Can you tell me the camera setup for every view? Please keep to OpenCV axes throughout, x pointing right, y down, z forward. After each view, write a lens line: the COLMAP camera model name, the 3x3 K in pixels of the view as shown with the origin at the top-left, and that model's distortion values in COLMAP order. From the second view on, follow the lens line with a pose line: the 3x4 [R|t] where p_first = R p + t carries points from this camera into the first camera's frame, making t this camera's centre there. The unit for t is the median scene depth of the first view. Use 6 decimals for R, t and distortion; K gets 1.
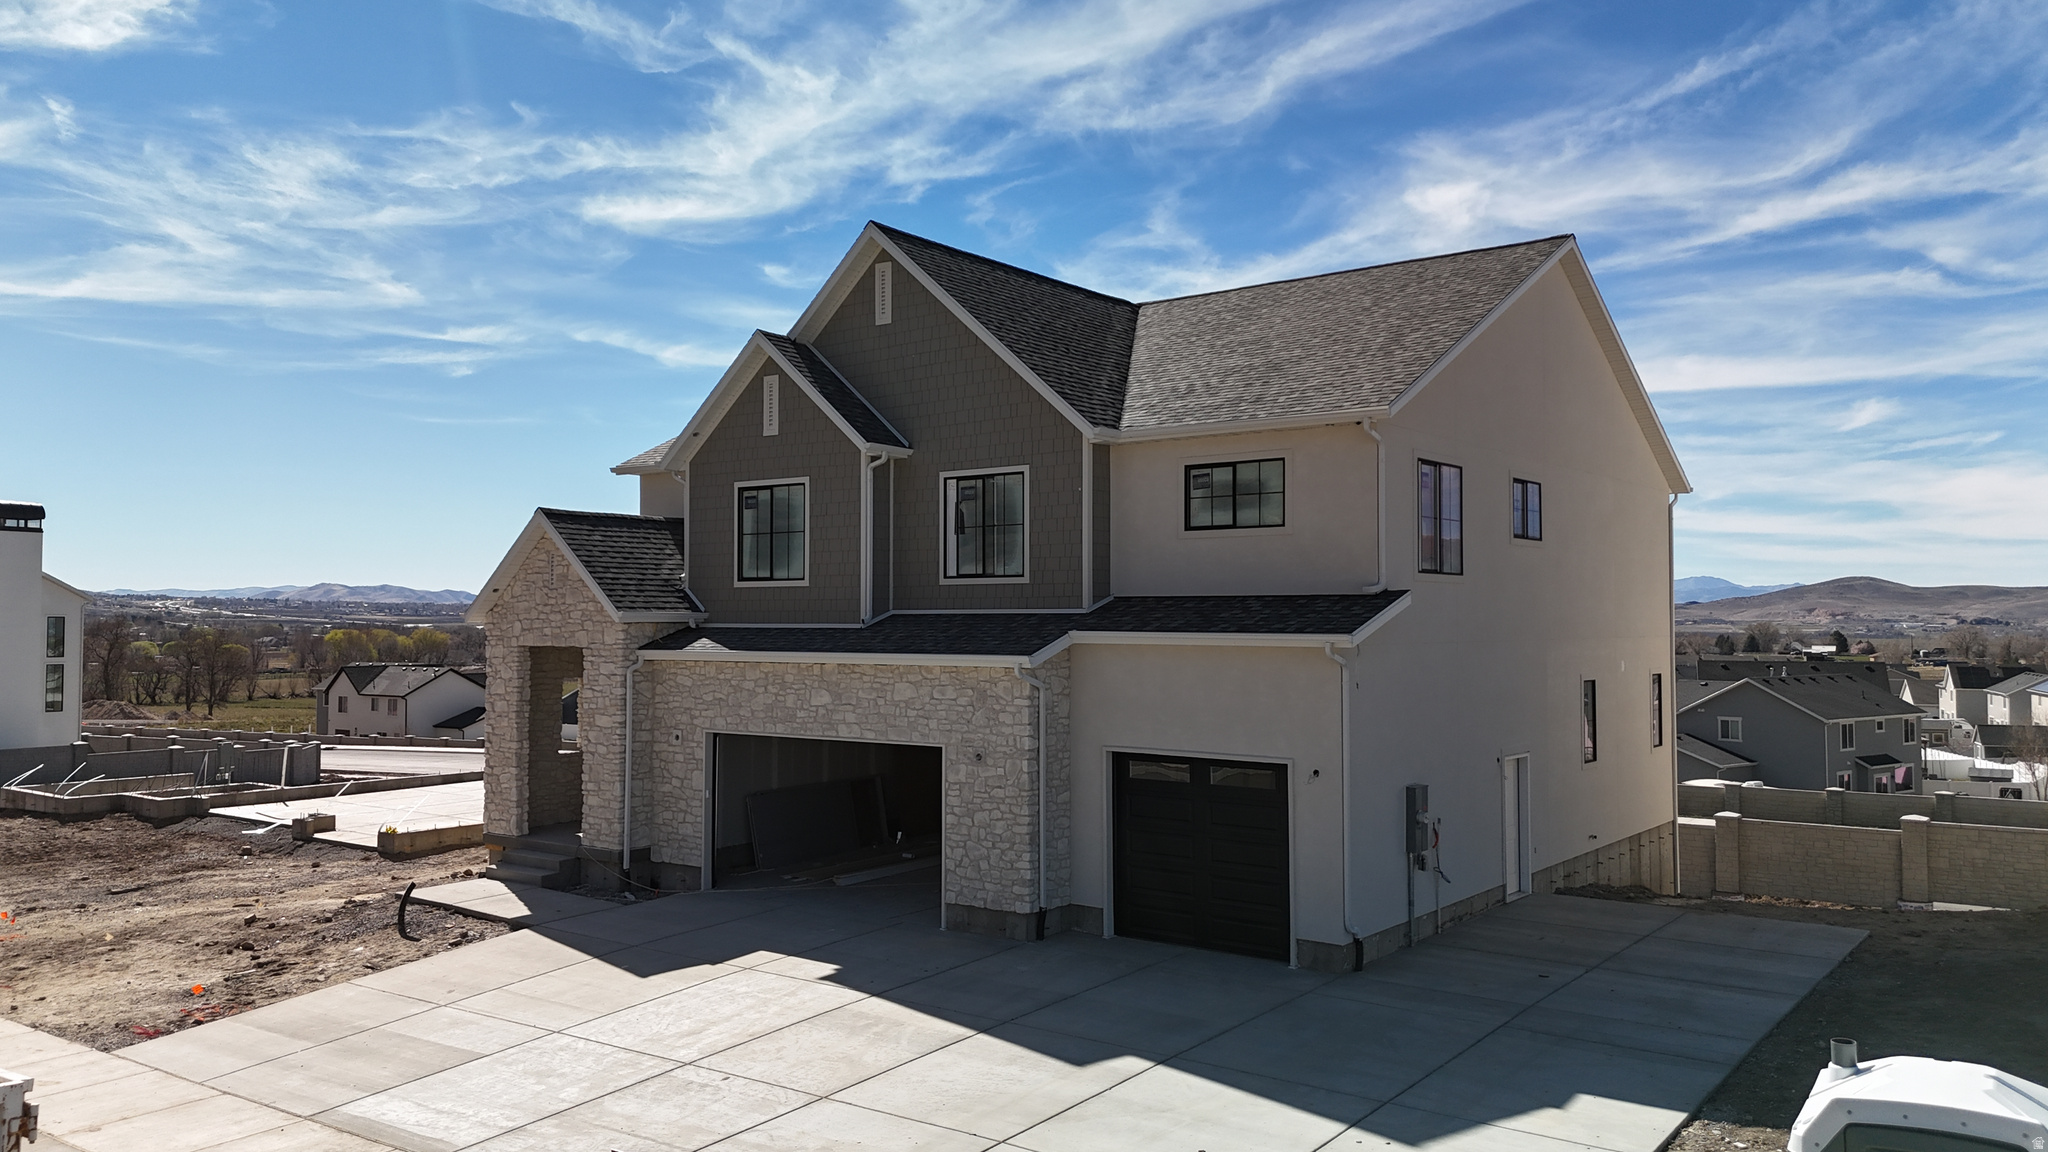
lens RADIAL K [[1493.6, 0, 1027.1], [0, 1493.6, 591.0], [0, 0, 1]] dist [0.087219, -0.089777]
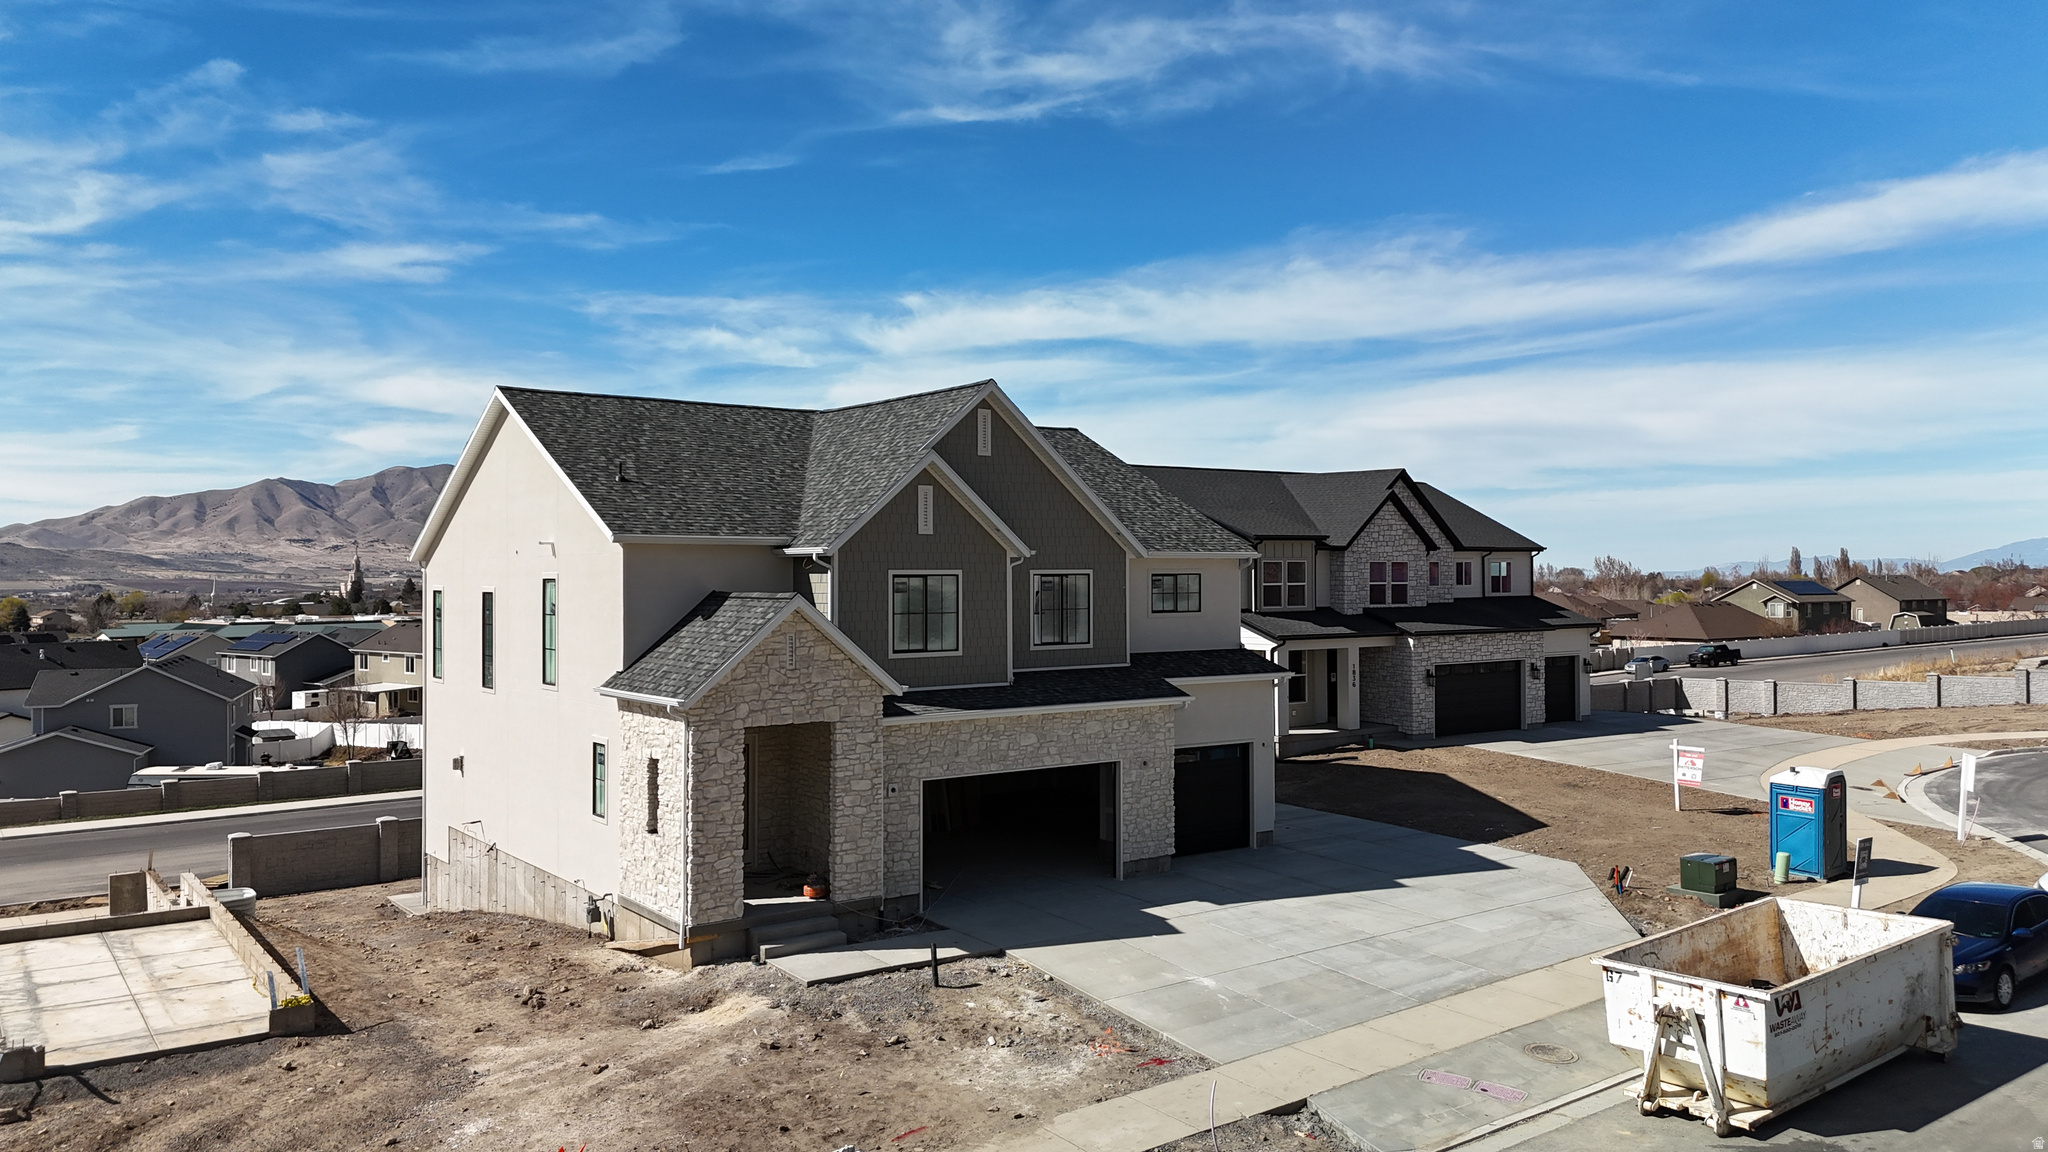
lens RADIAL K [[1491.2, 0, 1024.2], [0, 1491.2, 571.3], [0, 0, 1]] dist [0.081113, -0.084135]
pose [[0.284552, -0.000428, 0.958661, -1.234099], [-0.015952, 0.999859, 0.005181, -0.075483], [-0.958528, -0.016767, 0.284505, 0.534996]]
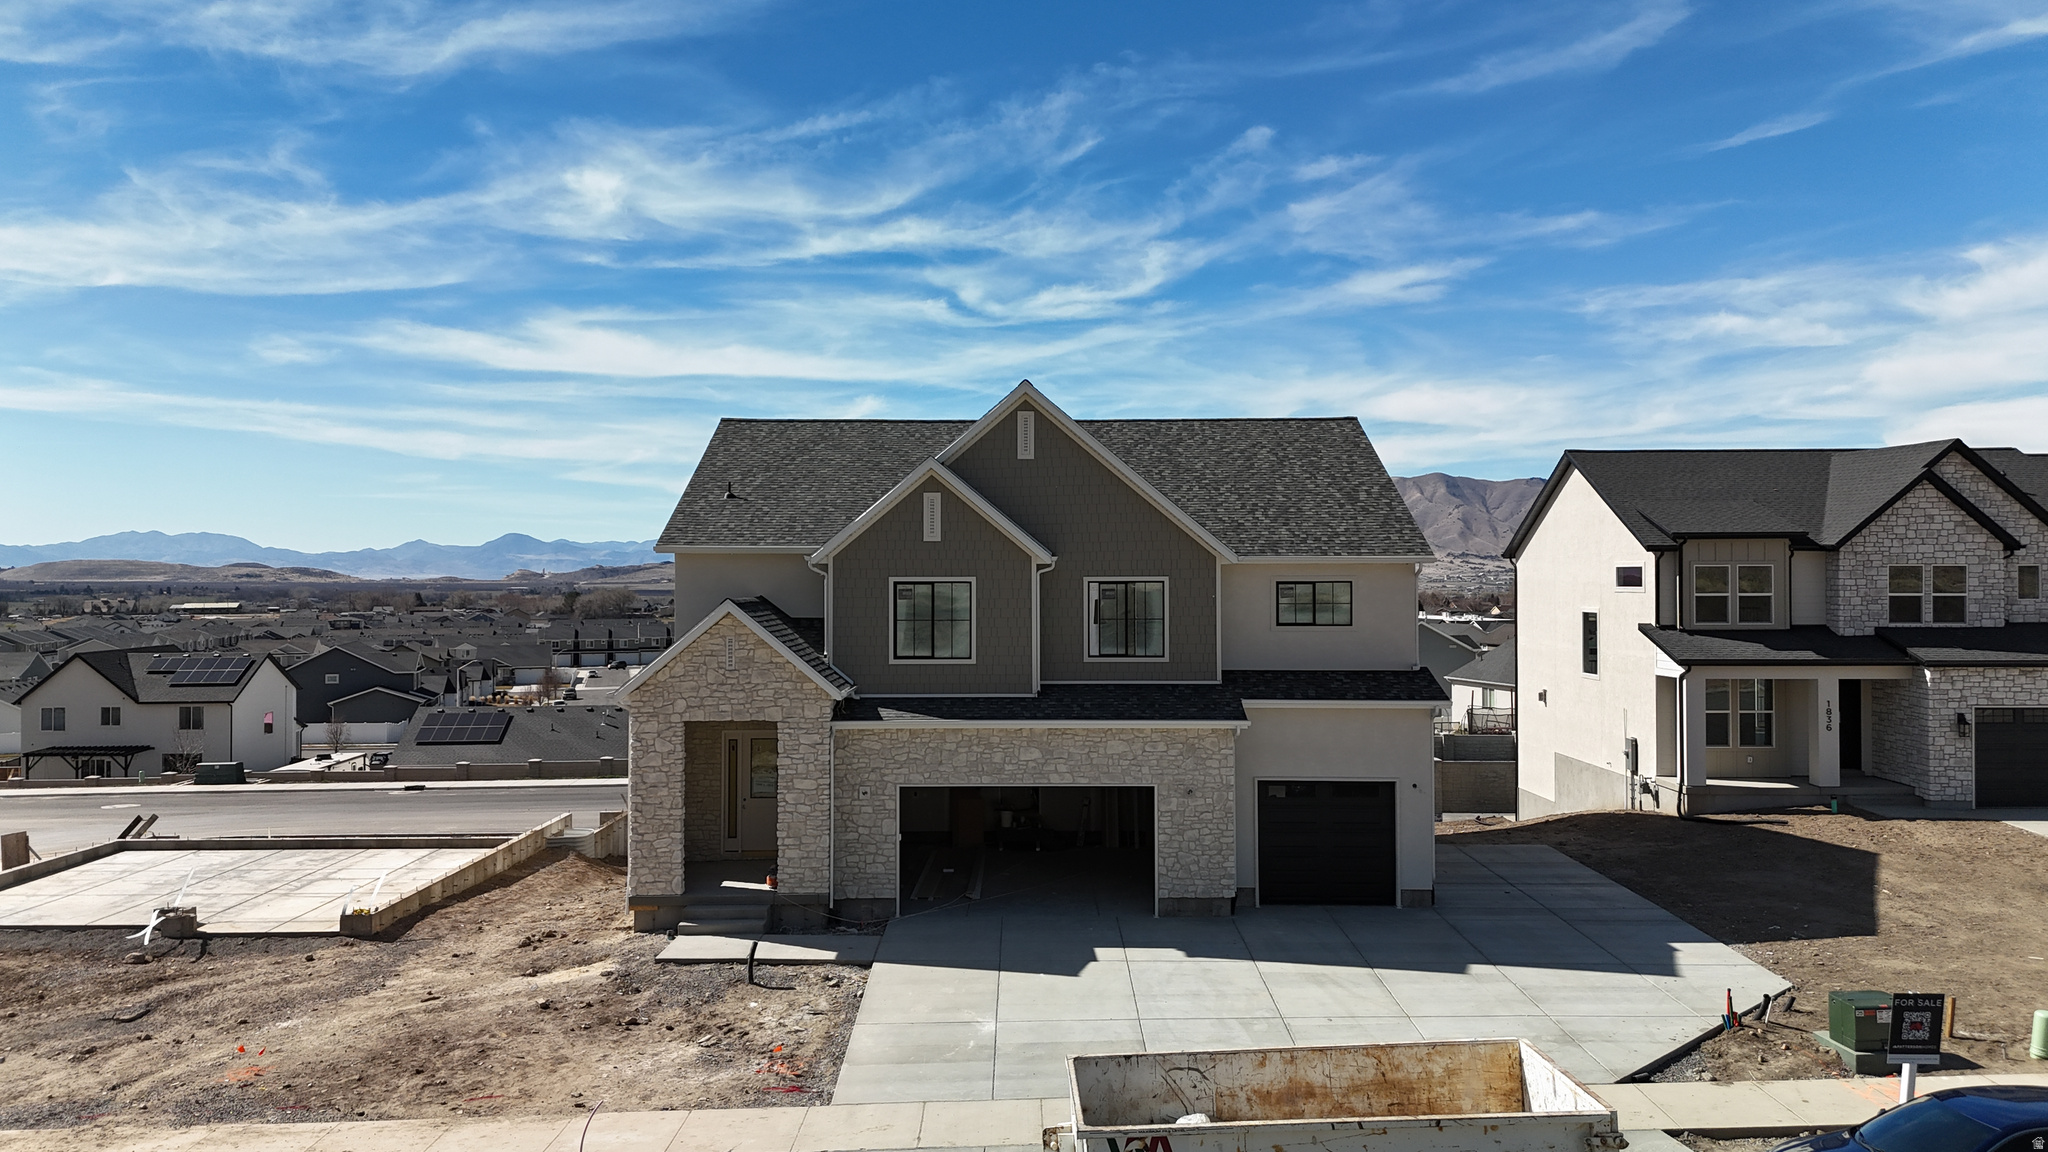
lens RADIAL K [[1491.2, 0, 1024.2], [0, 1491.2, 571.3], [0, 0, 1]] dist [0.081113, -0.084135]
pose [[0.797610, 0.002042, 0.603170, -0.793622], [-0.009962, 0.999902, 0.009789, -0.085742], [-0.603091, -0.013816, 0.797553, -0.022159]]
